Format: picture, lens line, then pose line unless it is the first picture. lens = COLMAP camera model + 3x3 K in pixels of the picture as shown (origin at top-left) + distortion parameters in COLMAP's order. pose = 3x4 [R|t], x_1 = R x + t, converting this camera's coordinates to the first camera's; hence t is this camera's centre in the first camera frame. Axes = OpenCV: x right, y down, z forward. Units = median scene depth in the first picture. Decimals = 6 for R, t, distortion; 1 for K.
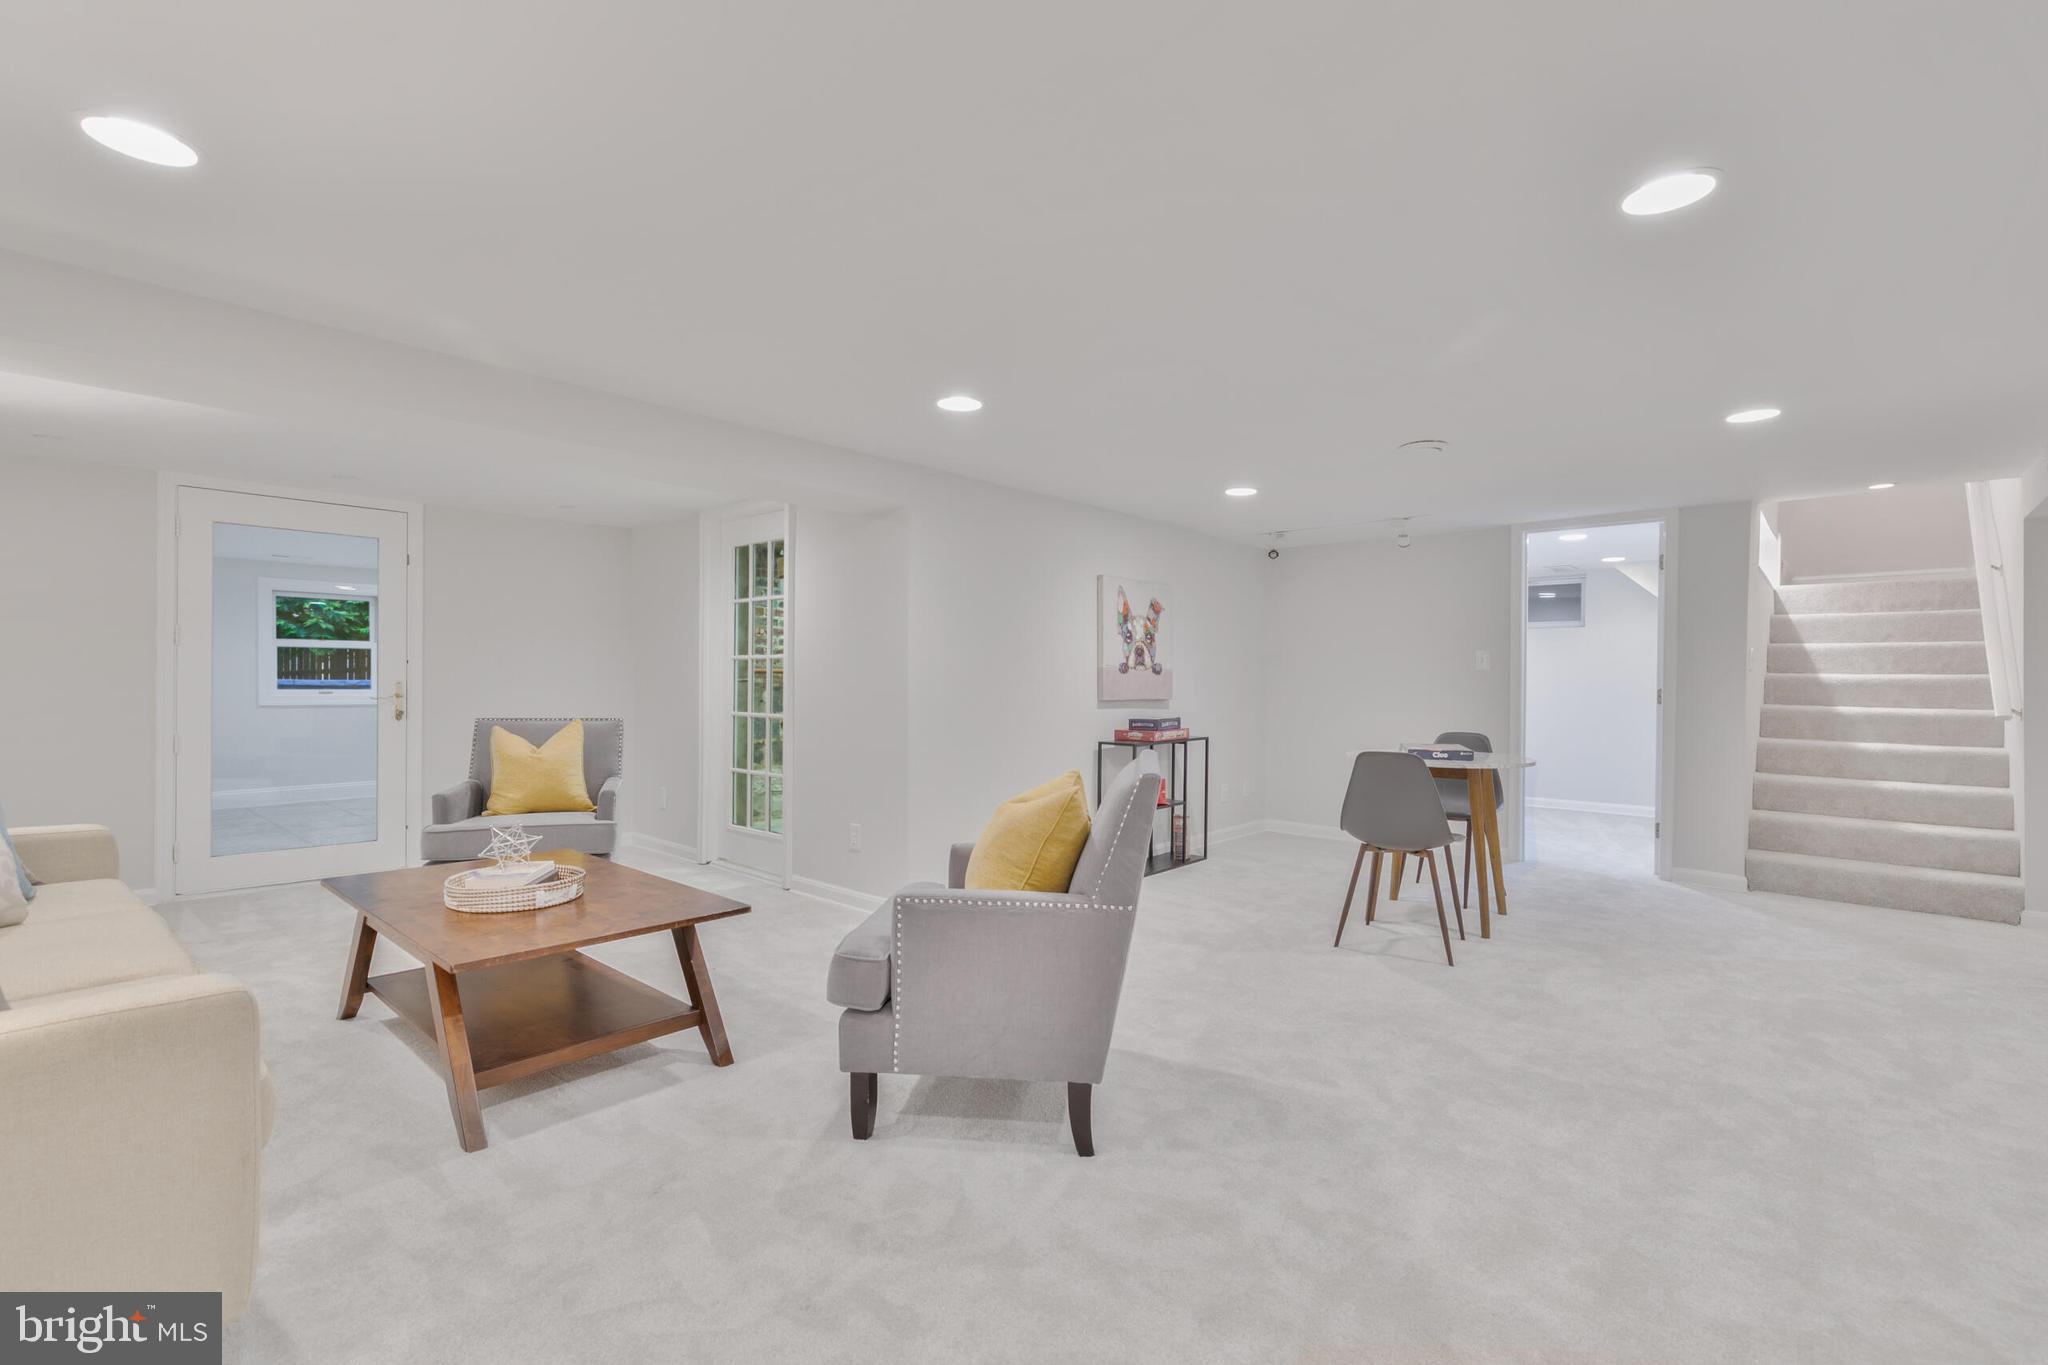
lens RADIAL K [[917.3, 0, 1017.2], [0, 917.3, 683.0], [0, 0, 1]] dist [0.003531, 0.000066]
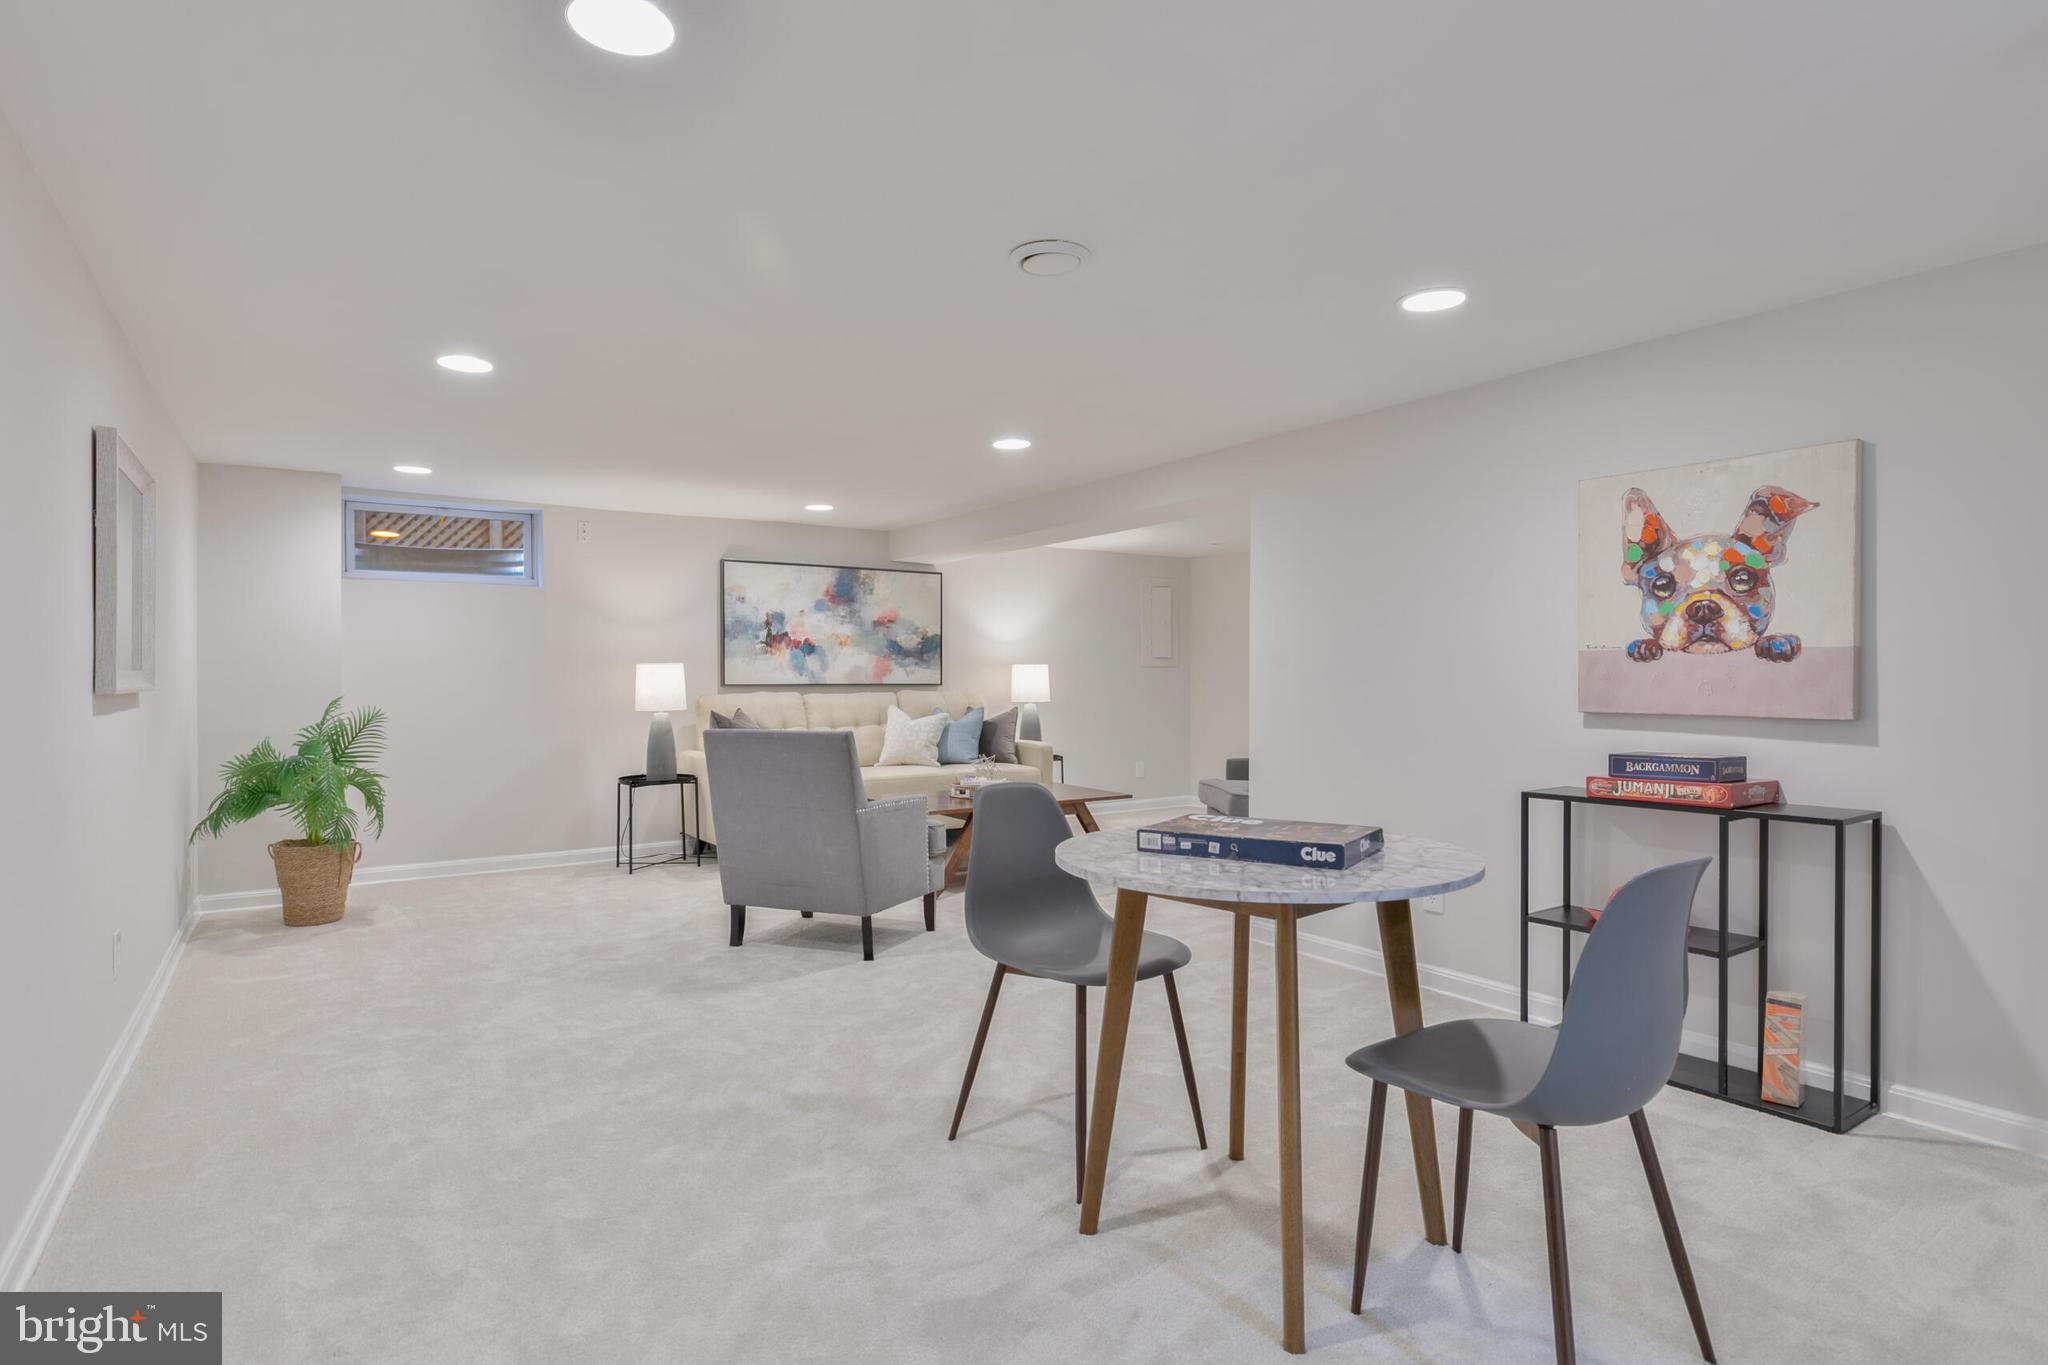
lens RADIAL K [[1099.7, 0, 1024.0], [0, 1099.7, 682.5], [0, 0, 1]] dist [-0.000005, 0.000050]
pose [[-0.149242, 0.000190, -0.988801, 0.746642], [0.003073, 0.999995, -0.000272, 0.000505], [0.988796, -0.003079, -0.149242, 0.743989]]
